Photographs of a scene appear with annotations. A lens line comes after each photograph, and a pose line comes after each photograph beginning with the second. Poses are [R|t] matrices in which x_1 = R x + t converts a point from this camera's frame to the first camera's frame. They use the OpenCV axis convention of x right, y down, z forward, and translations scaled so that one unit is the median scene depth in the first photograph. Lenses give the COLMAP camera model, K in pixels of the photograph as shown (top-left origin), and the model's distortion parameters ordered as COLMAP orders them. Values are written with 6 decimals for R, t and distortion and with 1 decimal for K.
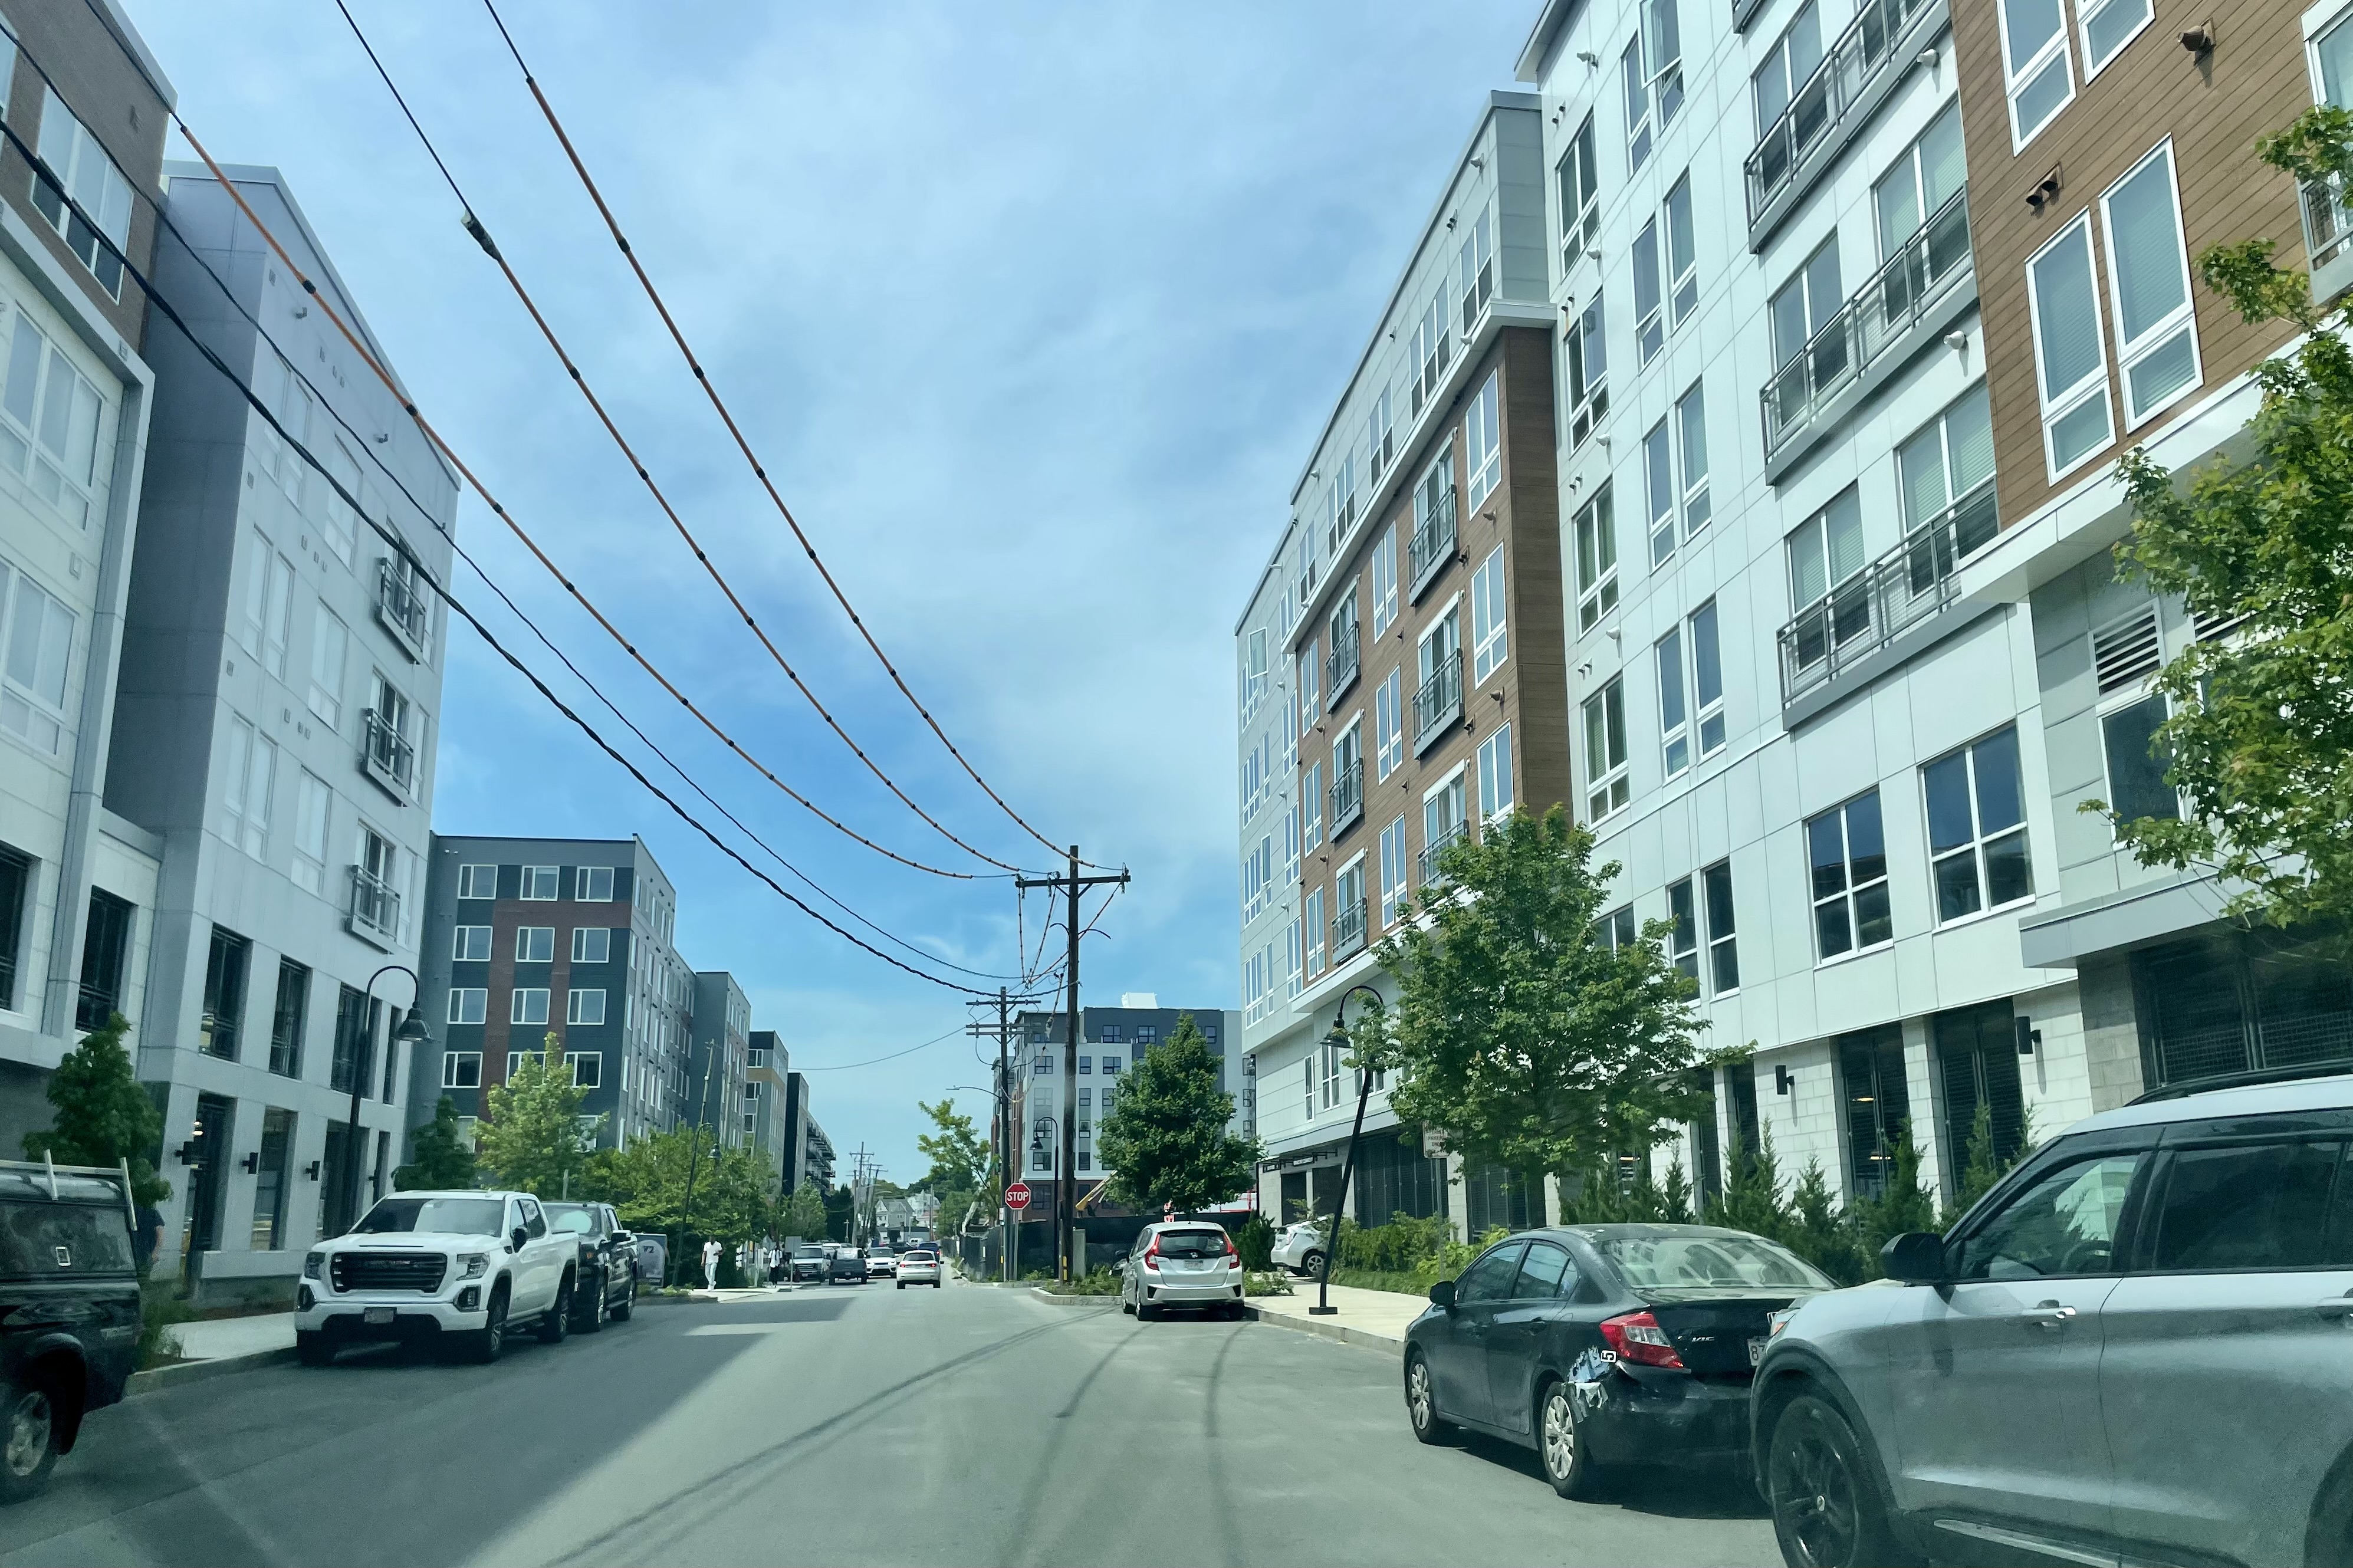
lens RADIAL K [[1936.2, 0, 1183.4], [0, 1936.2, 788.5], [0, 0, 1]] dist [-0.003646, -0.000339]
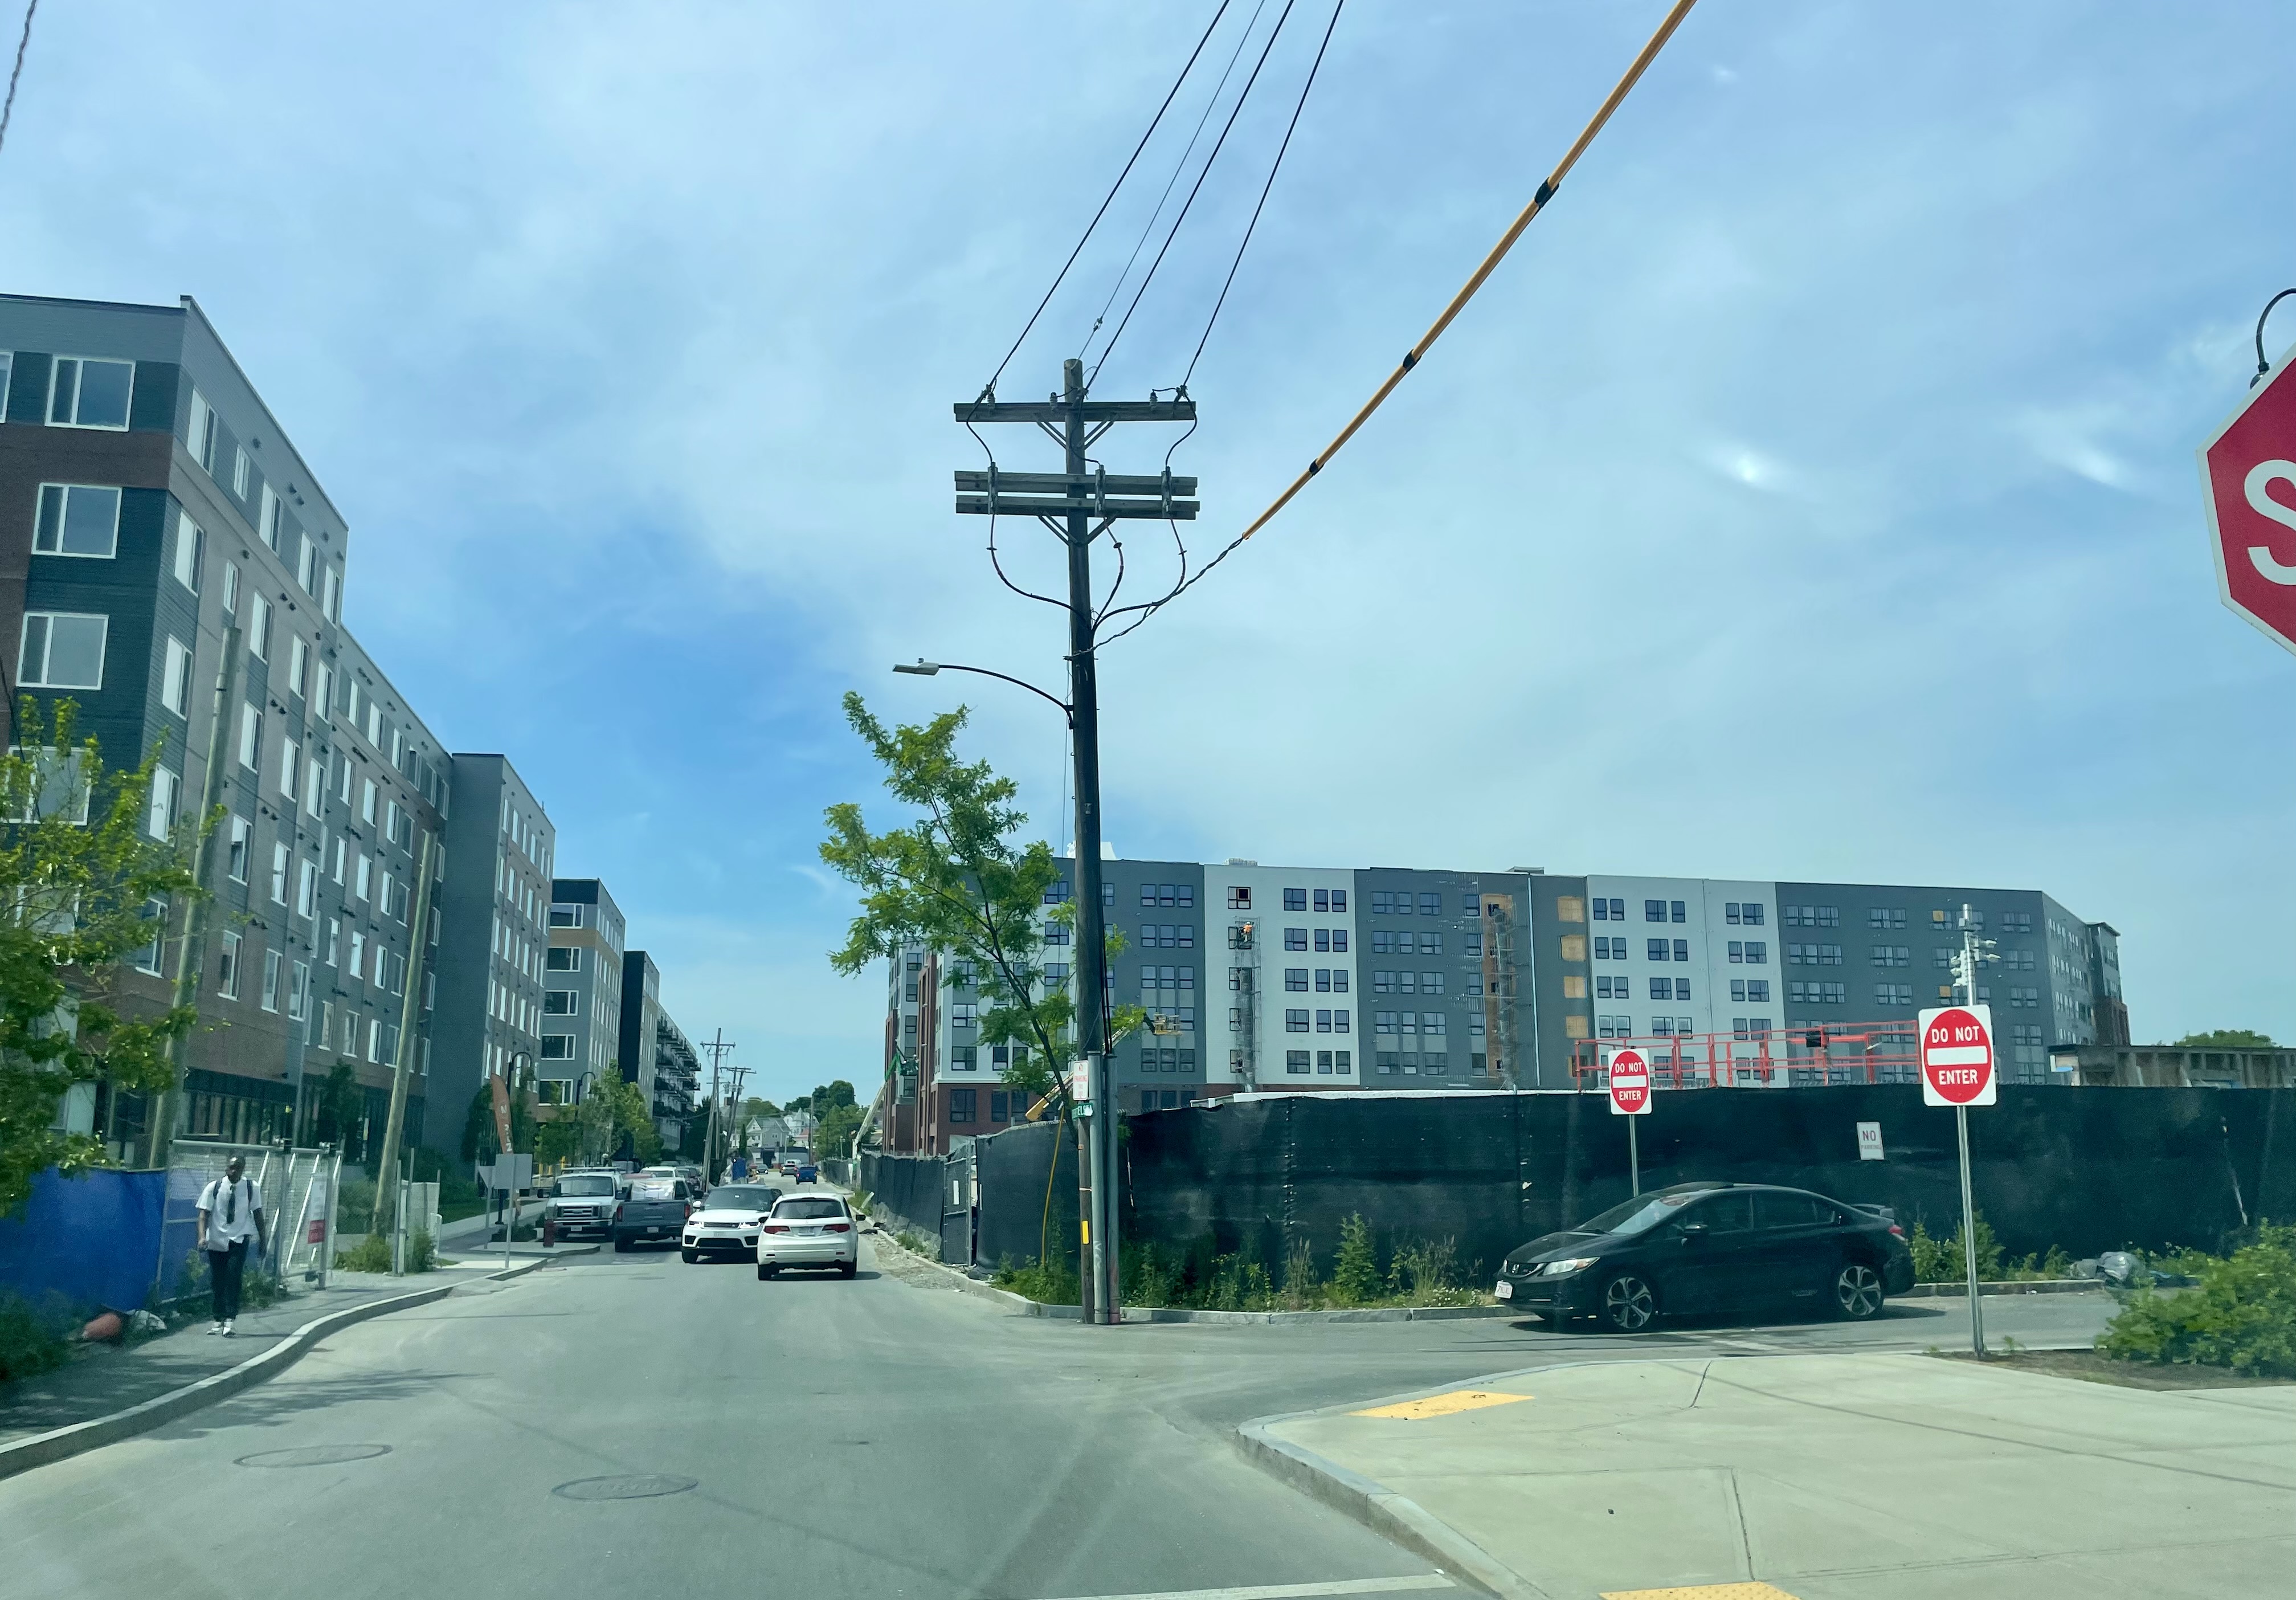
lens RADIAL K [[1833.4, 0, 1143.1], [0, 1833.4, 799.7], [0, 0, 1]] dist [0.001914, -0.002949]
pose [[0.998631, 0.004307, 0.052131, -0.027967], [-0.006170, 0.999346, 0.035620, 0.045025], [-0.051944, -0.035893, 0.998005, 0.196701]]
